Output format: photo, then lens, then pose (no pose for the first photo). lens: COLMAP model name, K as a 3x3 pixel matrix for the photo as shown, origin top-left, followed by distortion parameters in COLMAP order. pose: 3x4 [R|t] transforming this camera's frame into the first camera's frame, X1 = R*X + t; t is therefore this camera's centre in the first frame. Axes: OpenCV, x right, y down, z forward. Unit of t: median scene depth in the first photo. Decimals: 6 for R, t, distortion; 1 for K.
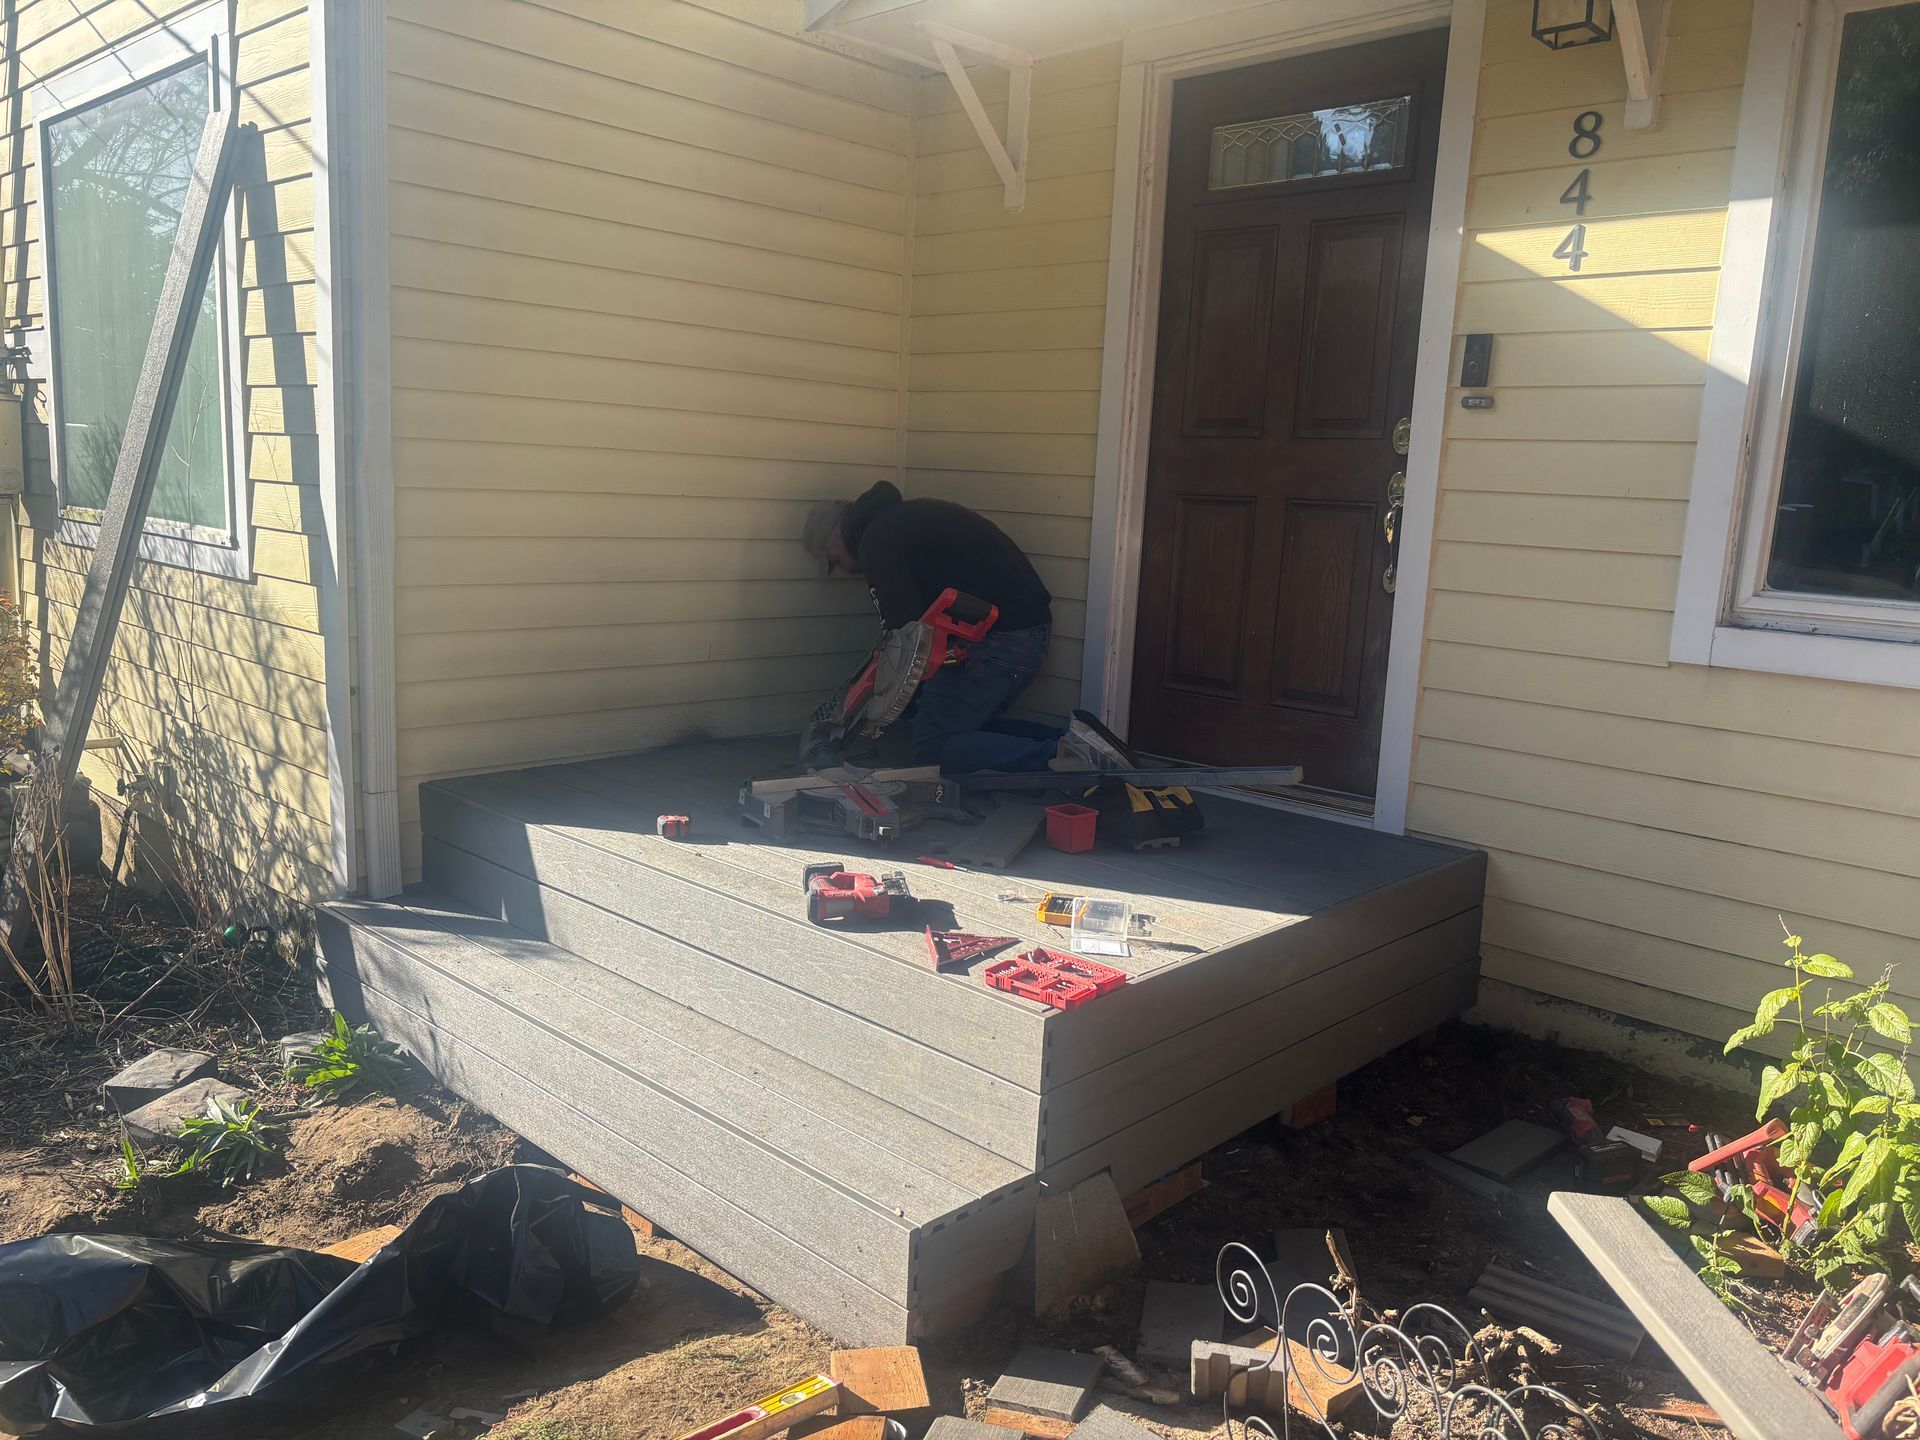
lens RADIAL K [[1459.7, 0, 960.0], [0, 1459.7, 720.0], [0, 0, 1]] dist [0.040887, -0.054900]
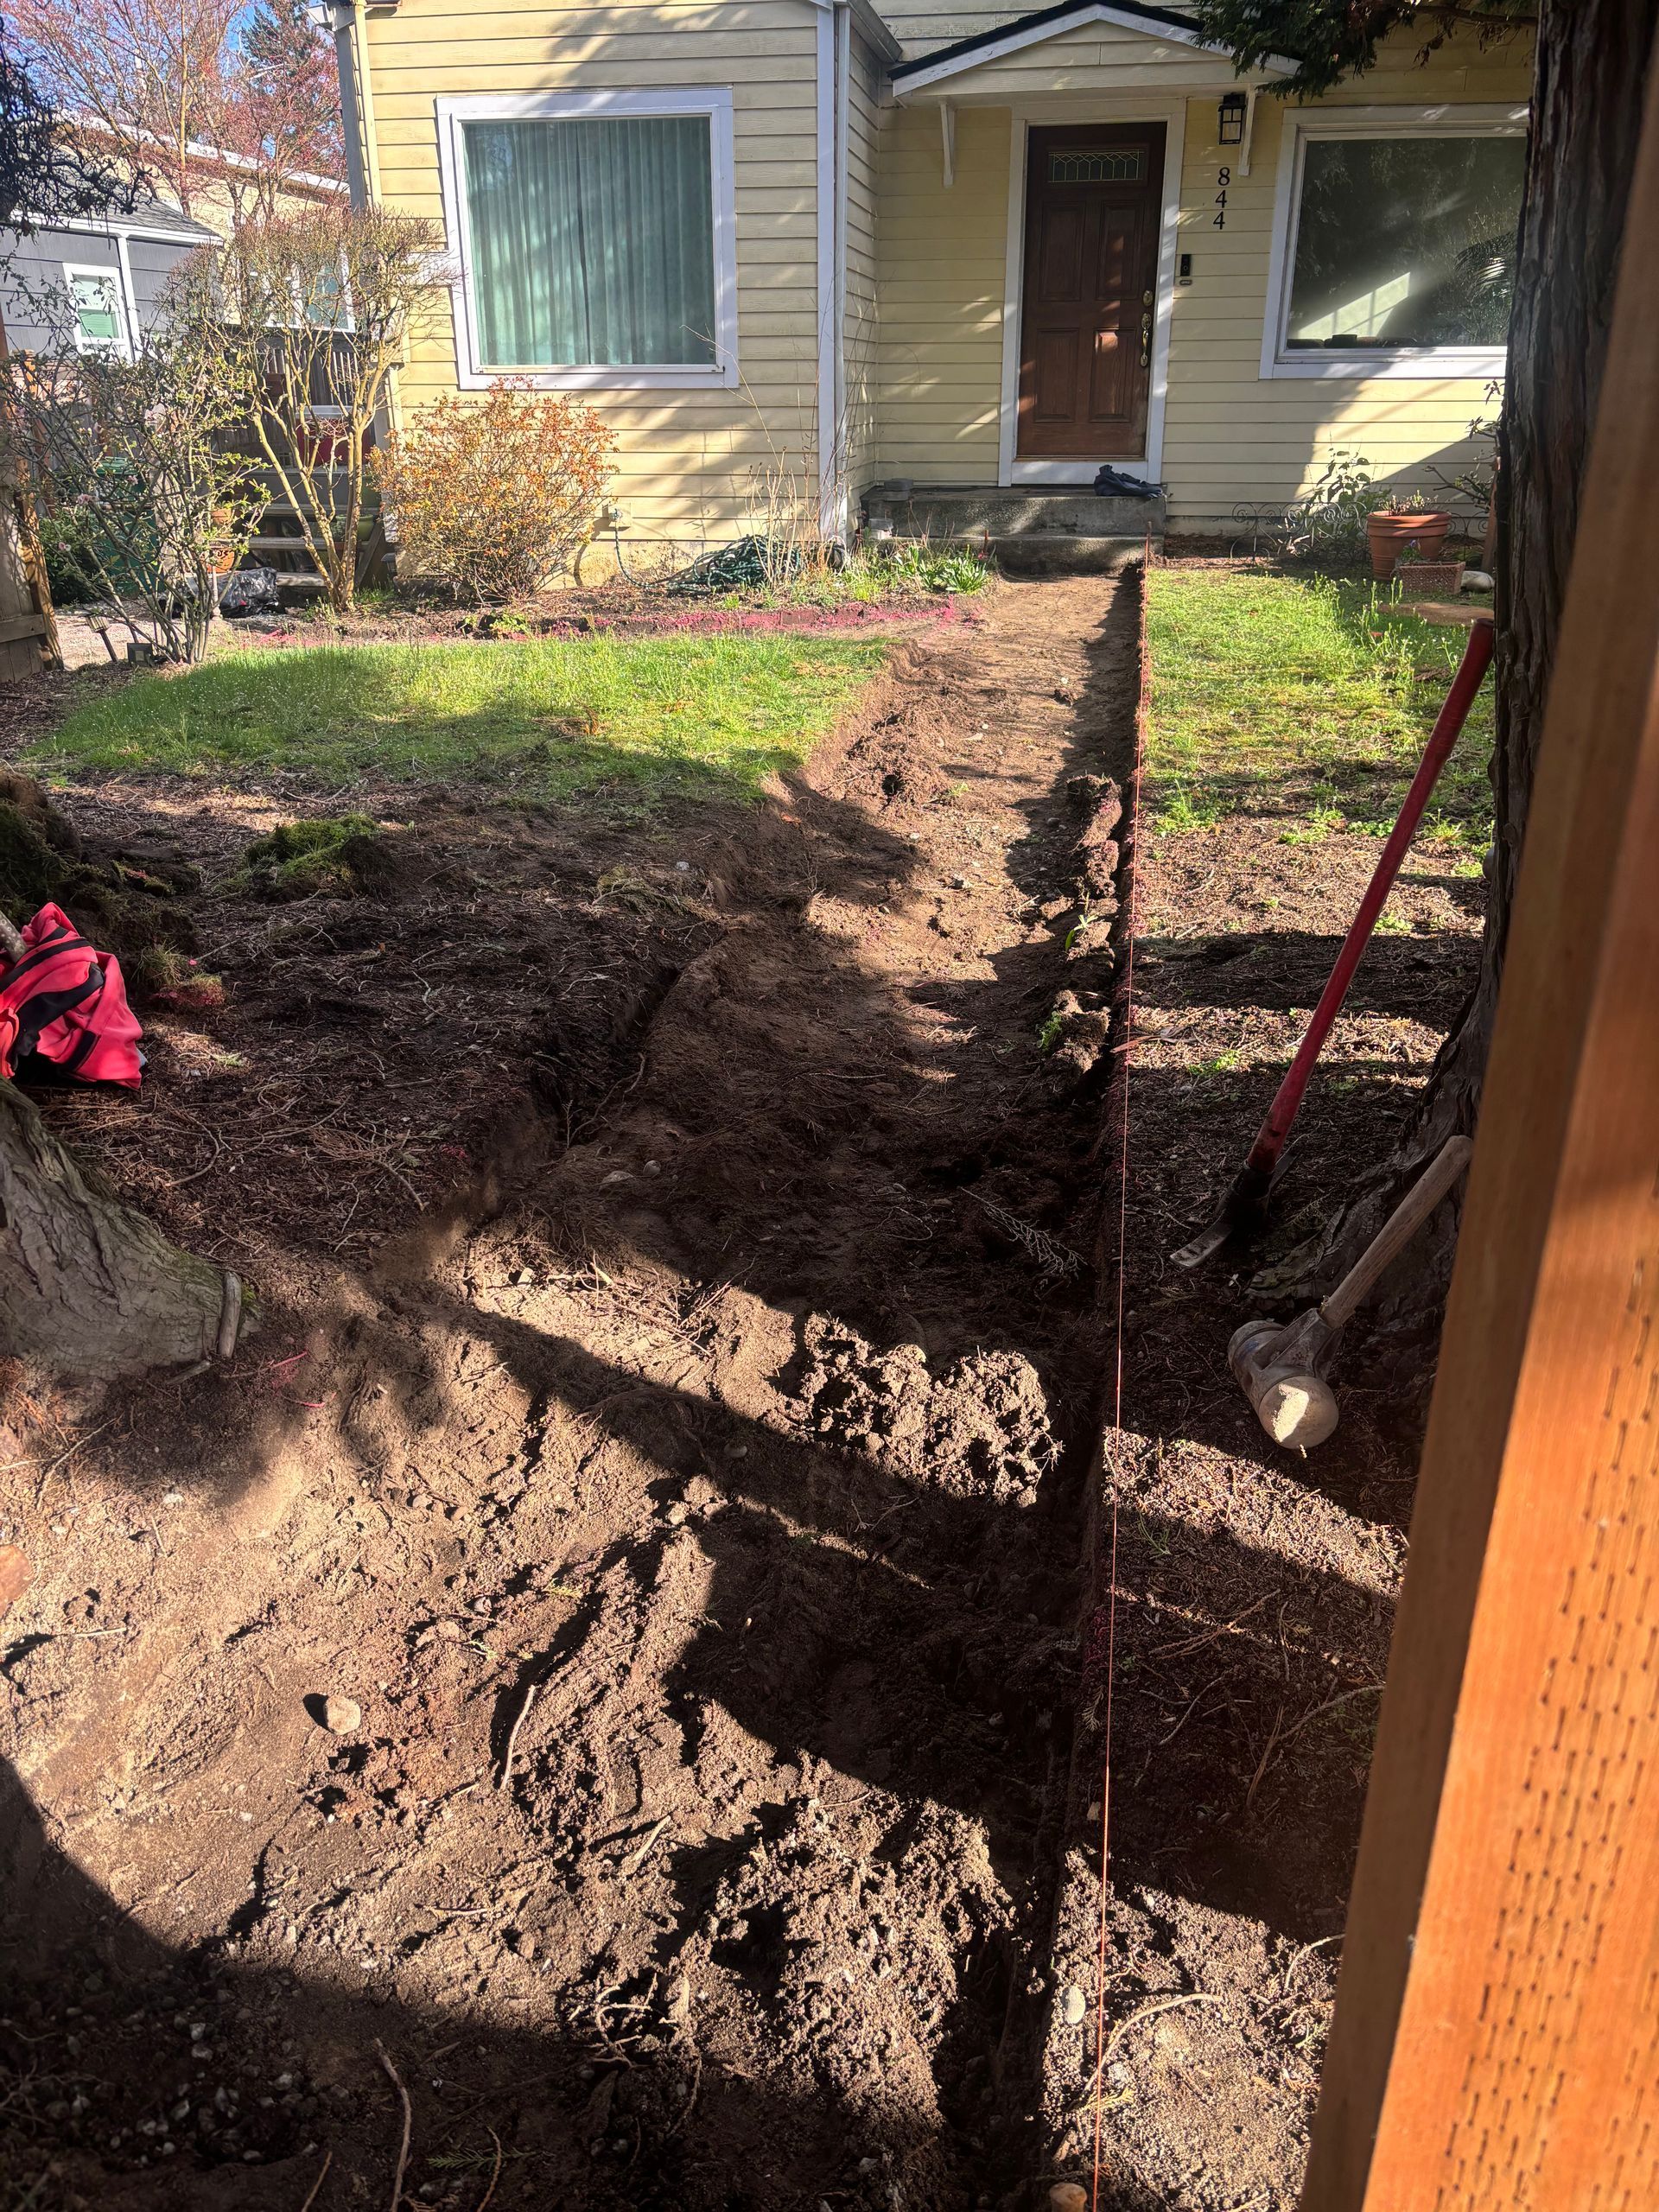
lens RADIAL K [[1681.7, 0, 801.6], [0, 1681.7, 1107.1], [0, 0, 1]] dist [0.040887, -0.054900]
pose [[0.831762, -0.261661, 0.489596, -2.135062], [0.131196, 0.949617, 0.284630, 0.238807], [-0.539406, -0.172512, 0.824185, -1.418838]]
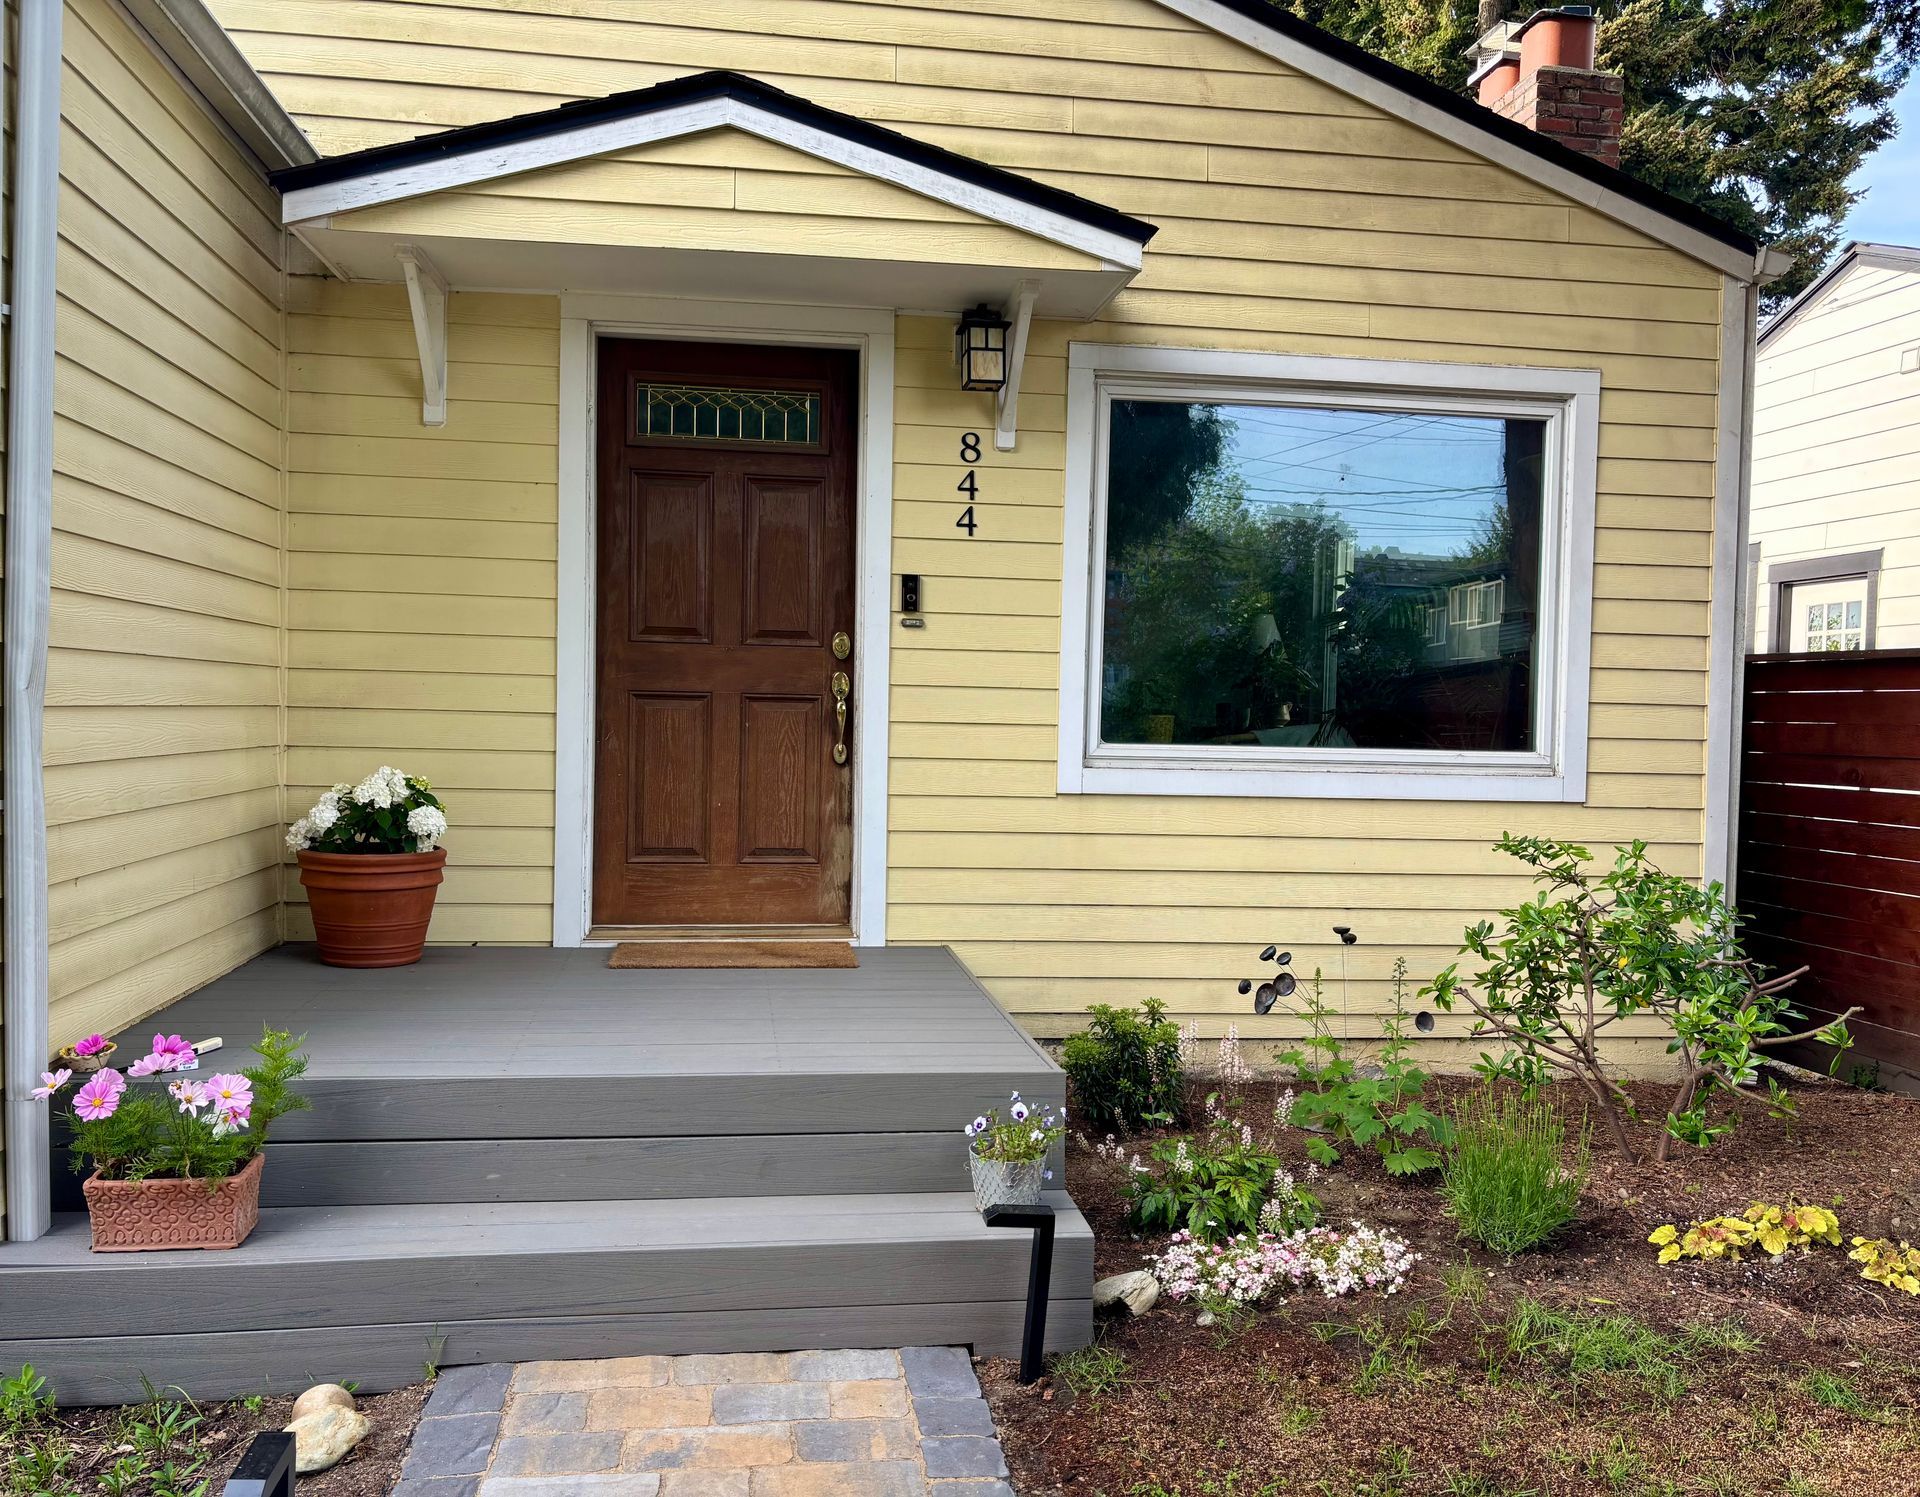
lens RADIAL K [[1506.2, 0, 950.9], [0, 1506.2, 762.7], [0, 0, 1]] dist [0.086552, -0.168783]
pose [[0.621000, -0.061232, 0.781415, -0.760803], [0.134617, 0.990462, -0.029369, -0.037938], [-0.772164, 0.123430, 0.623320, 0.096487]]
